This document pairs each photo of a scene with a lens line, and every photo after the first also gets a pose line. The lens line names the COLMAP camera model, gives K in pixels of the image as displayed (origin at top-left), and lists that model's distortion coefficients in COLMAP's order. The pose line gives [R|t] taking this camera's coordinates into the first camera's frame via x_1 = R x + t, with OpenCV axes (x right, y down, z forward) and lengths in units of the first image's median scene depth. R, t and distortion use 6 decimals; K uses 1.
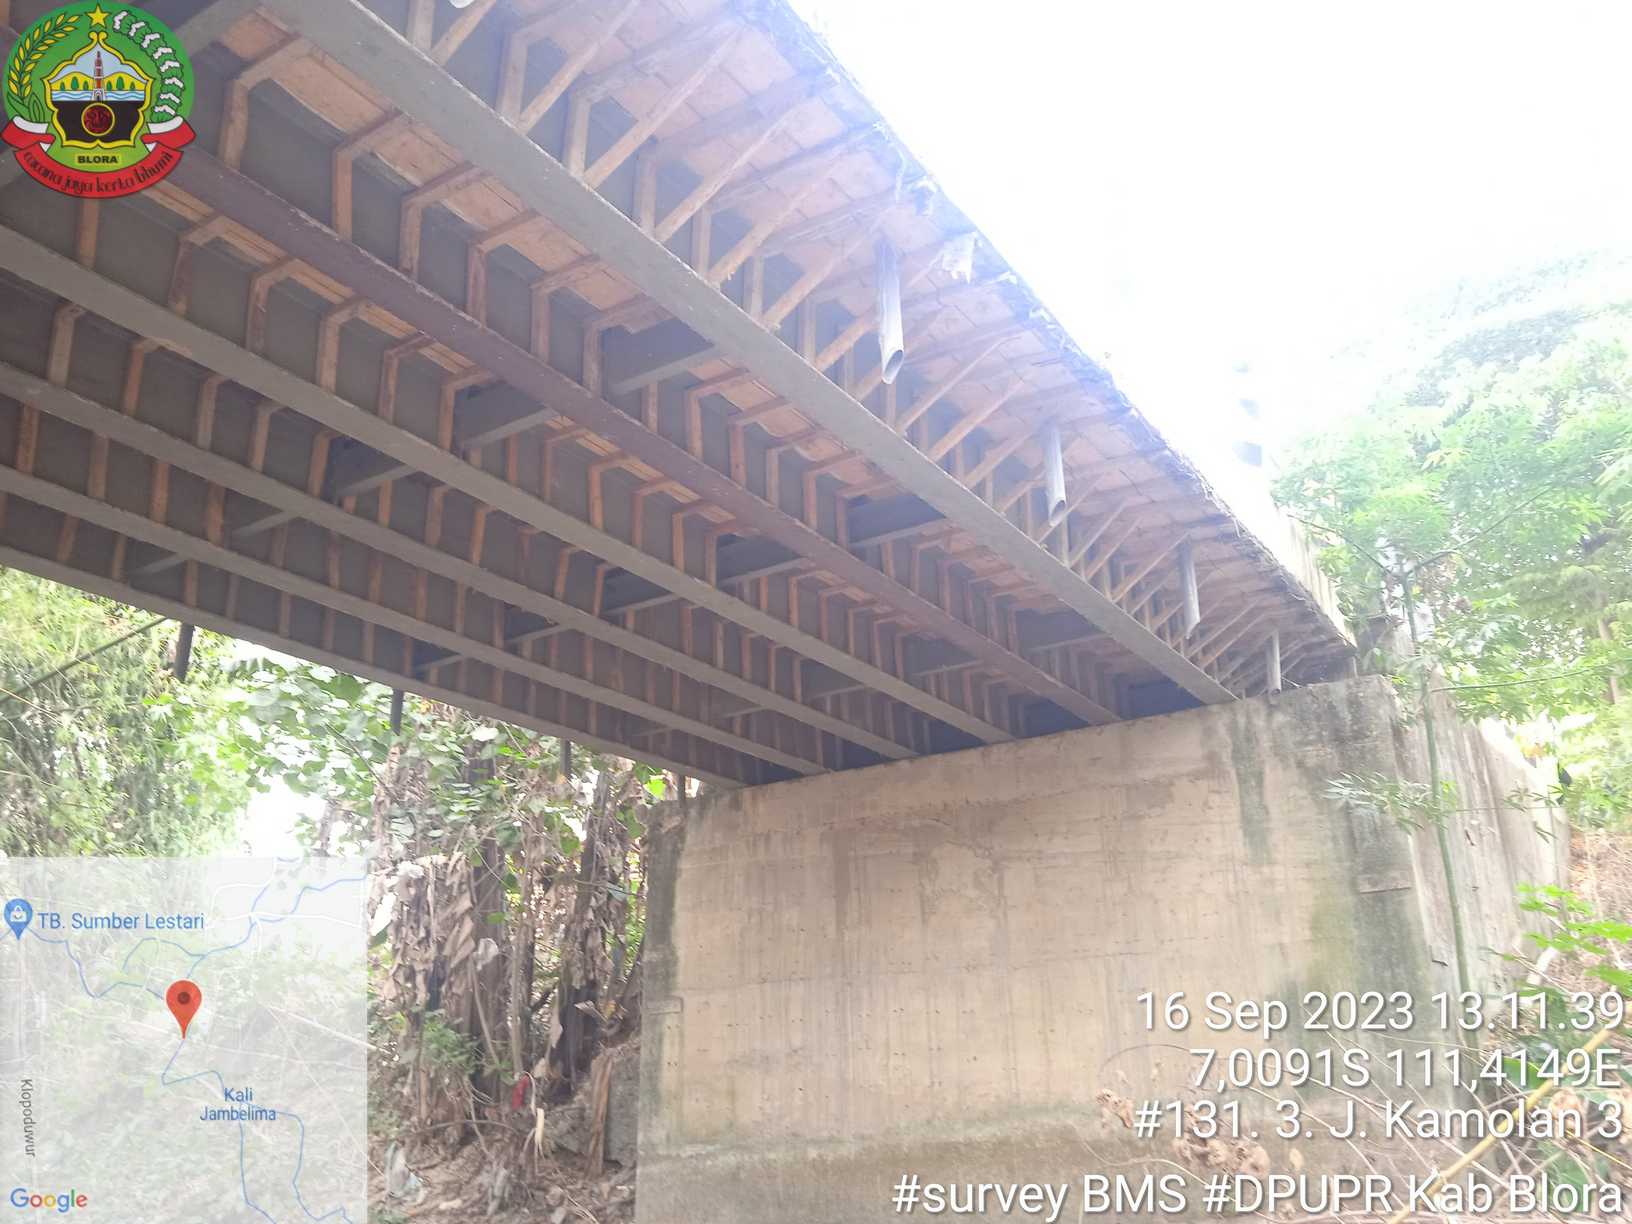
lens RADIAL K [[1331.2, 0, 806.4], [0, 1331.2, 593.2], [0, 0, 1]] dist [0.018122, -0.019459]
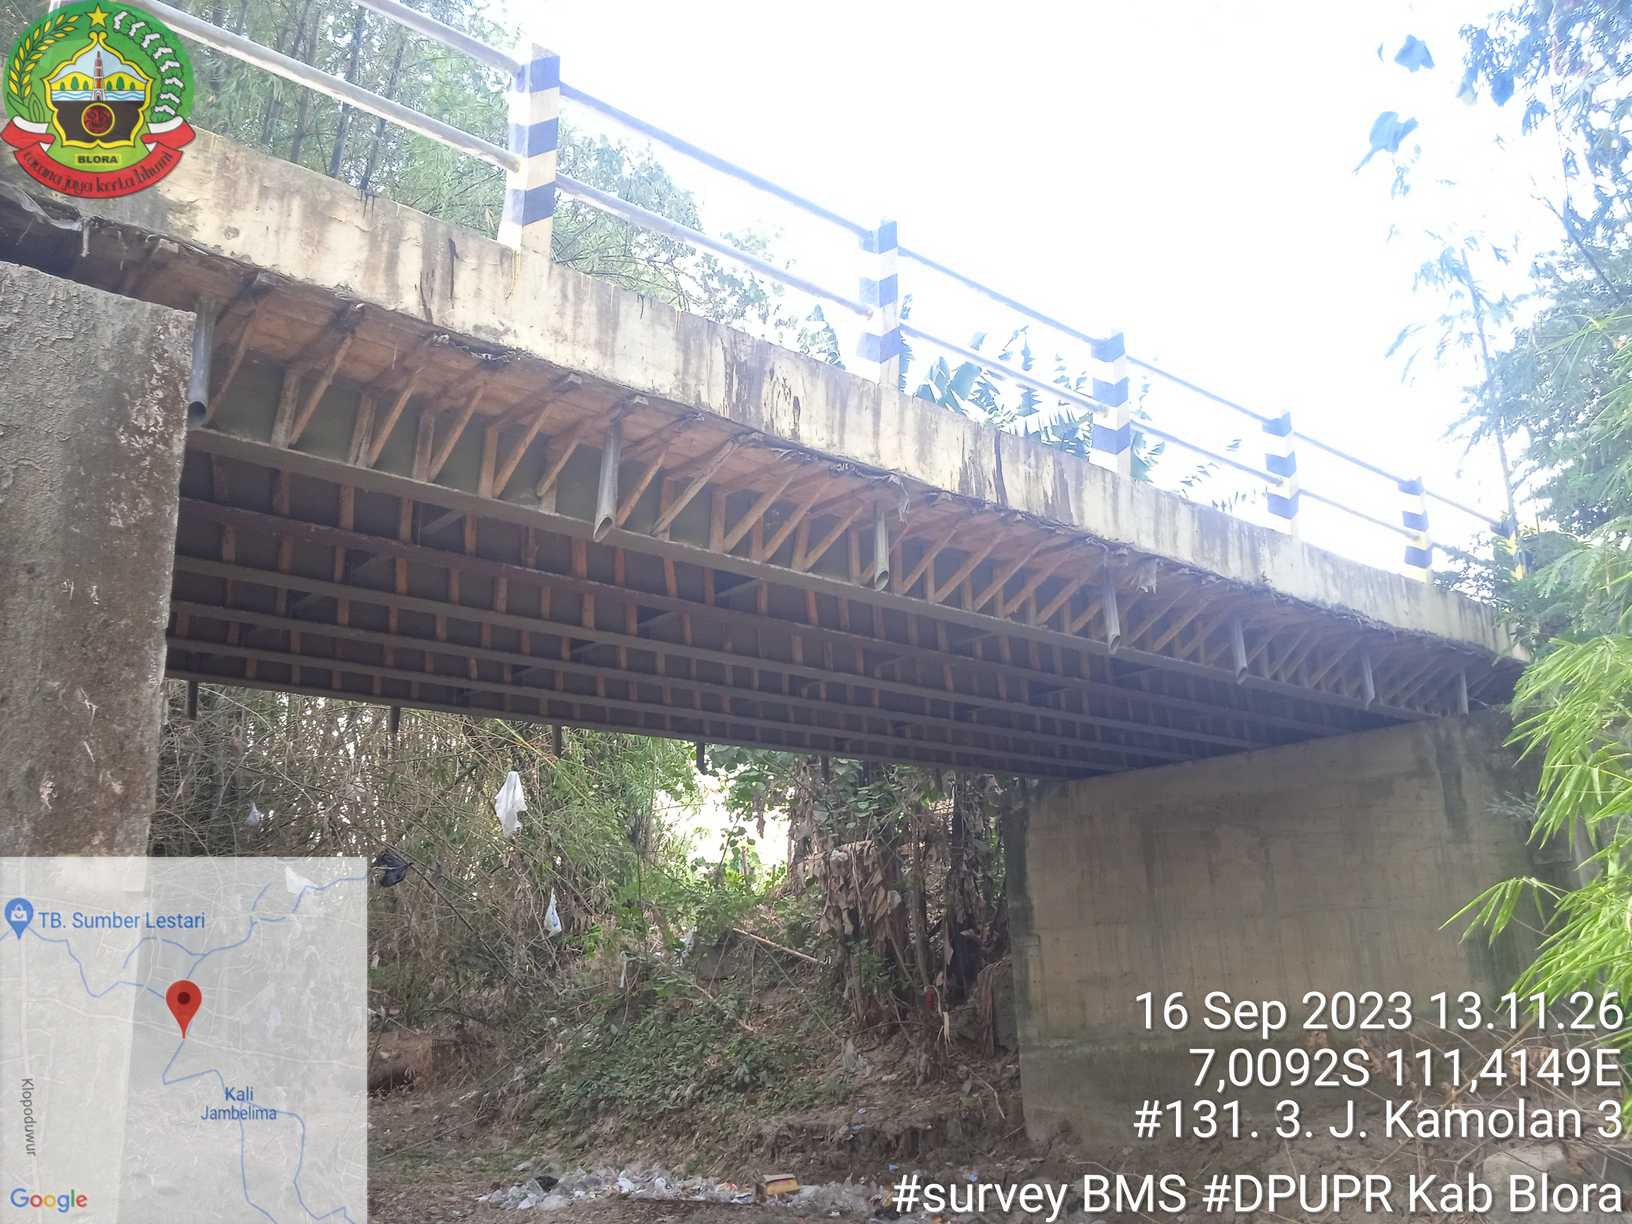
lens RADIAL K [[1331.2, 0, 806.4], [0, 1331.2, 593.2], [0, 0, 1]] dist [0.018122, -0.019459]
pose [[0.963716, -0.093688, -0.249949, 0.050434], [0.118961, 0.988994, 0.087968, -0.187609], [0.238956, -0.114510, 0.964255, -0.329992]]
